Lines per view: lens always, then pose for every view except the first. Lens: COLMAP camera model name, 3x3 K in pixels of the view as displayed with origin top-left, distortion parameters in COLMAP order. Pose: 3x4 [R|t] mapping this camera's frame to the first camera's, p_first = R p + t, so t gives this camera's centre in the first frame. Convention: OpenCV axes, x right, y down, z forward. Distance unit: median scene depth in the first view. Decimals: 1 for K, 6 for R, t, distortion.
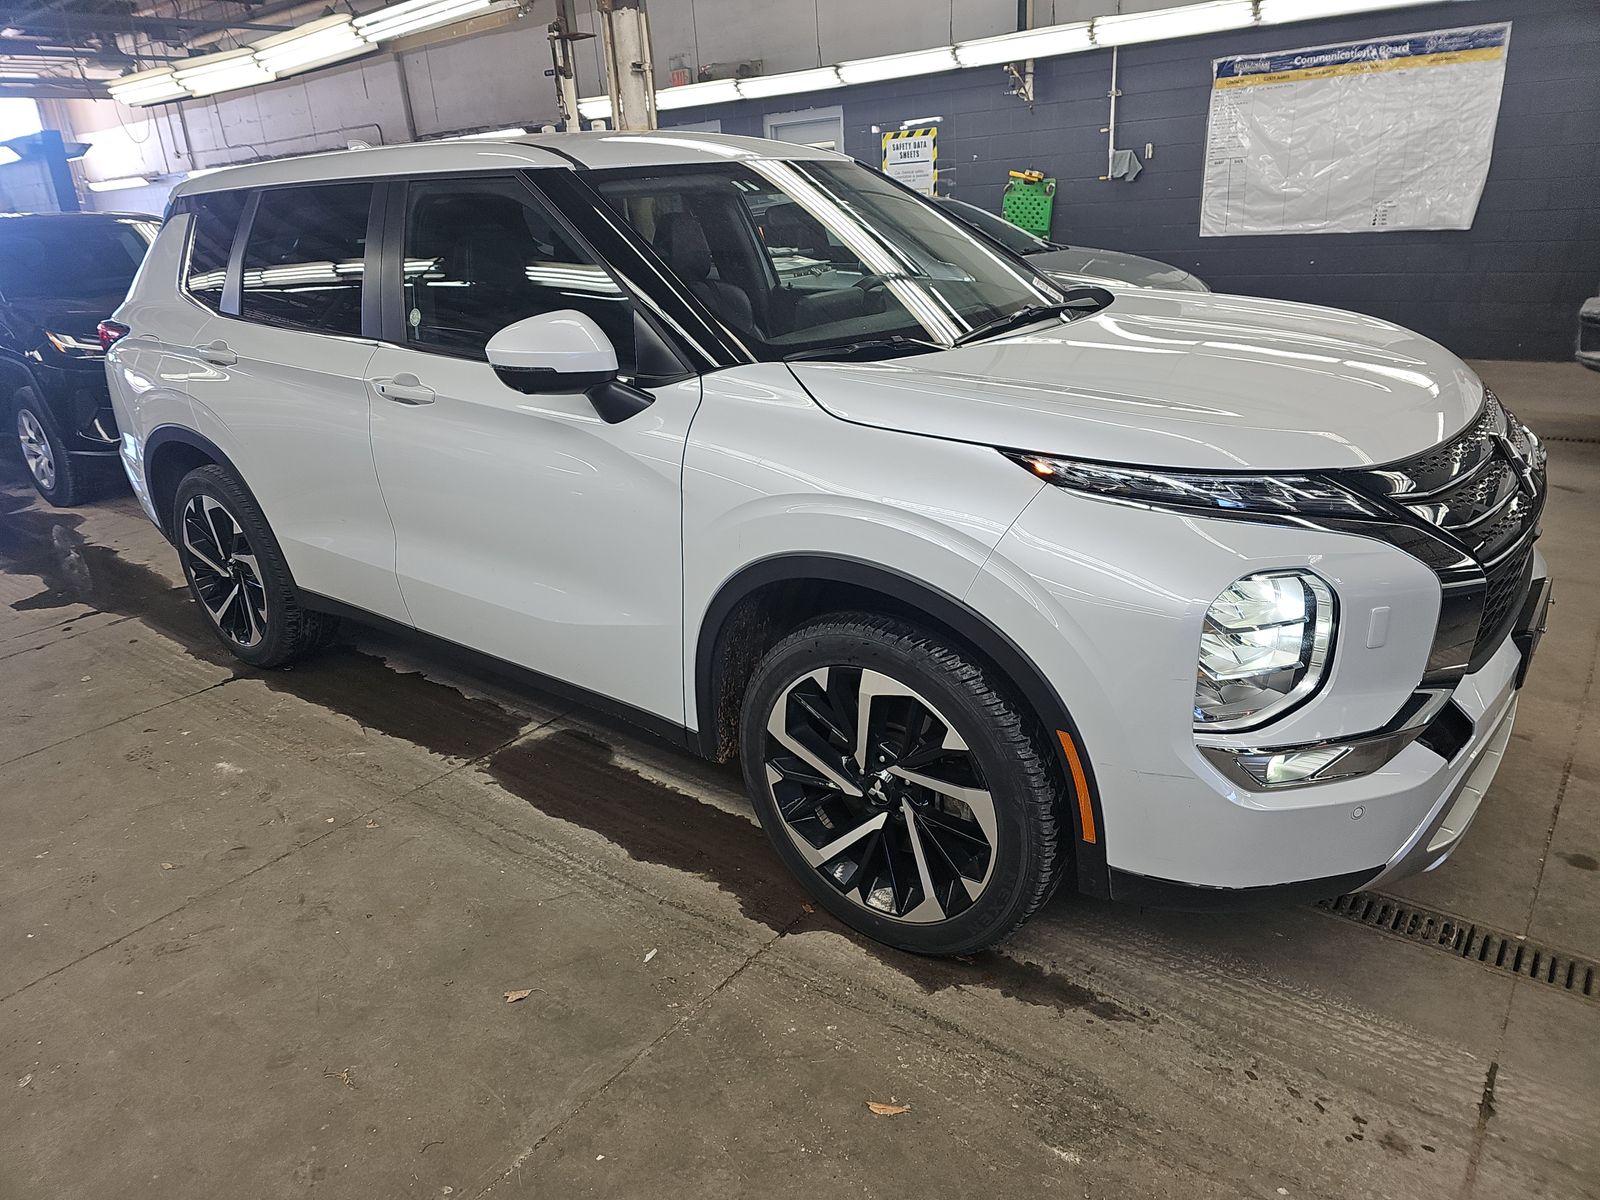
lens RADIAL K [[1053.4, 0, 795.9], [0, 1053.4, 597.9], [0, 0, 1]] dist [0.028672, -0.025772]
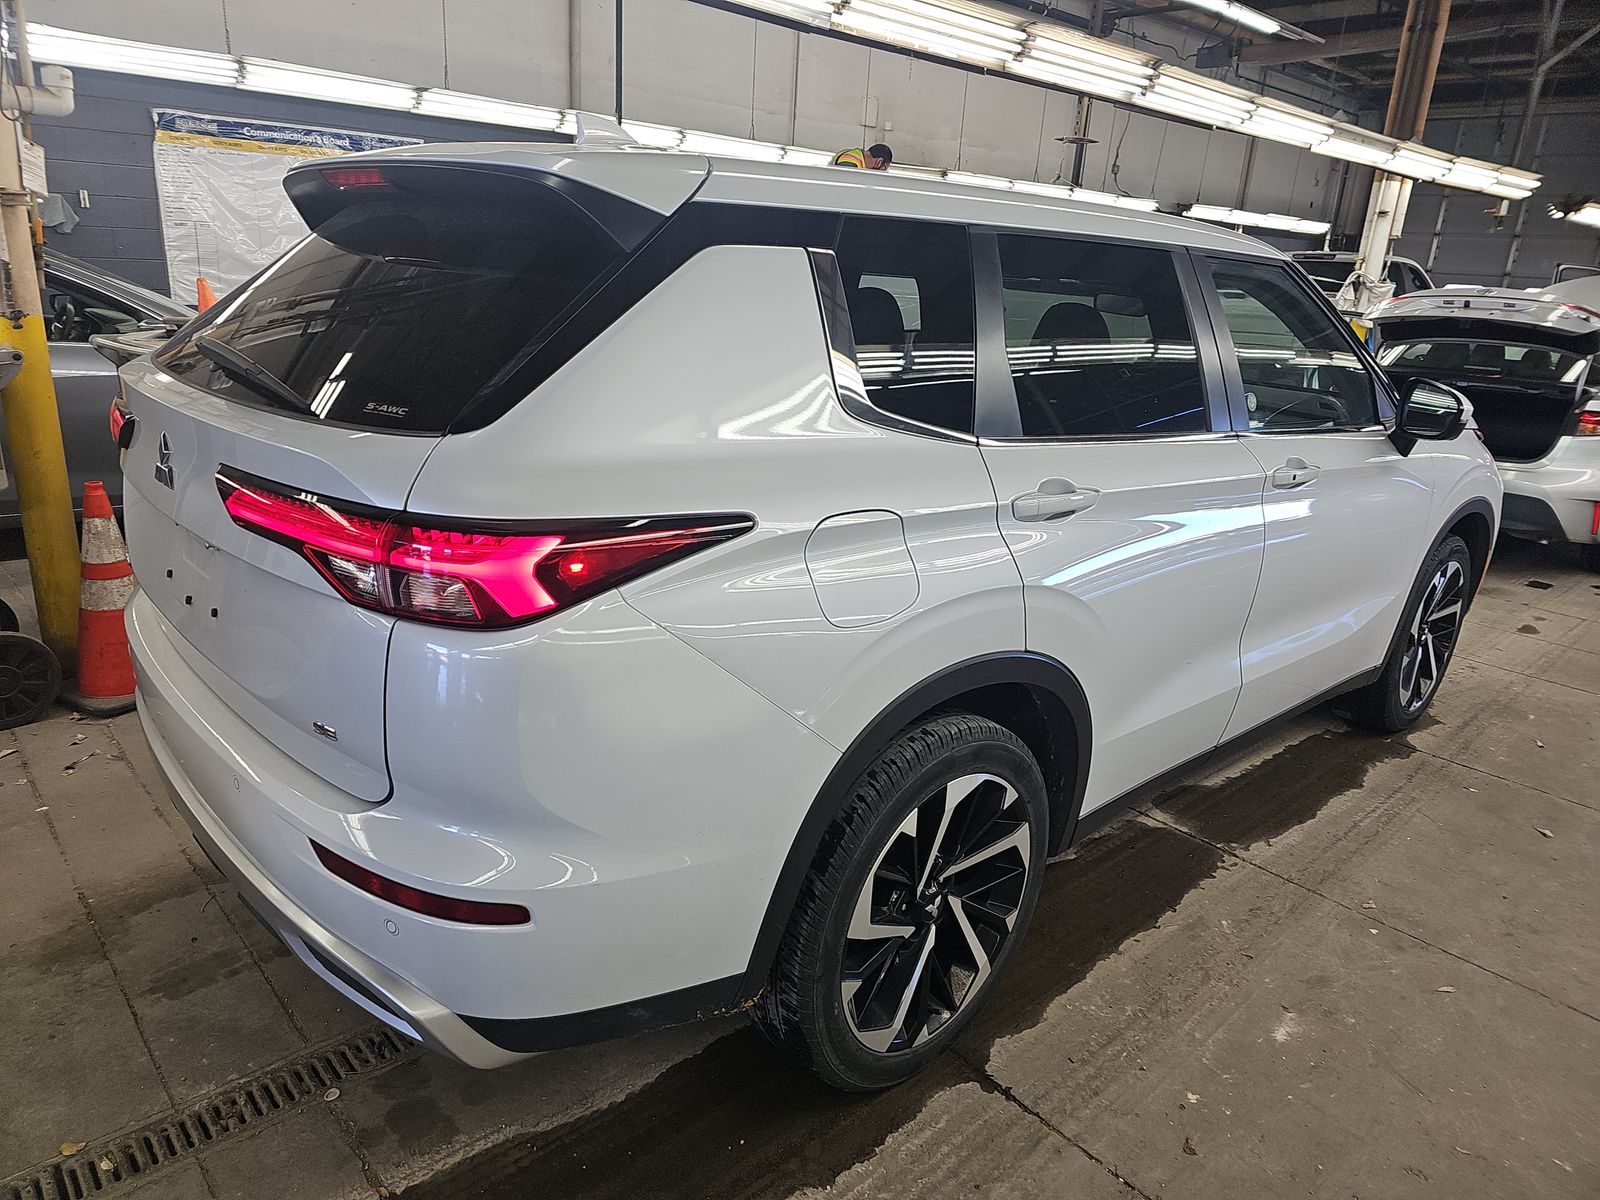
lens RADIAL K [[1053.4, 0, 788.8], [0, 1053.4, 601.0], [0, 0, 1]] dist [0.028672, -0.025772]
pose [[0.159966, -0.236922, 0.958269, -0.500203], [0.290509, 0.939077, 0.183681, -0.142897], [-0.943406, 0.249003, 0.219048, 0.446589]]
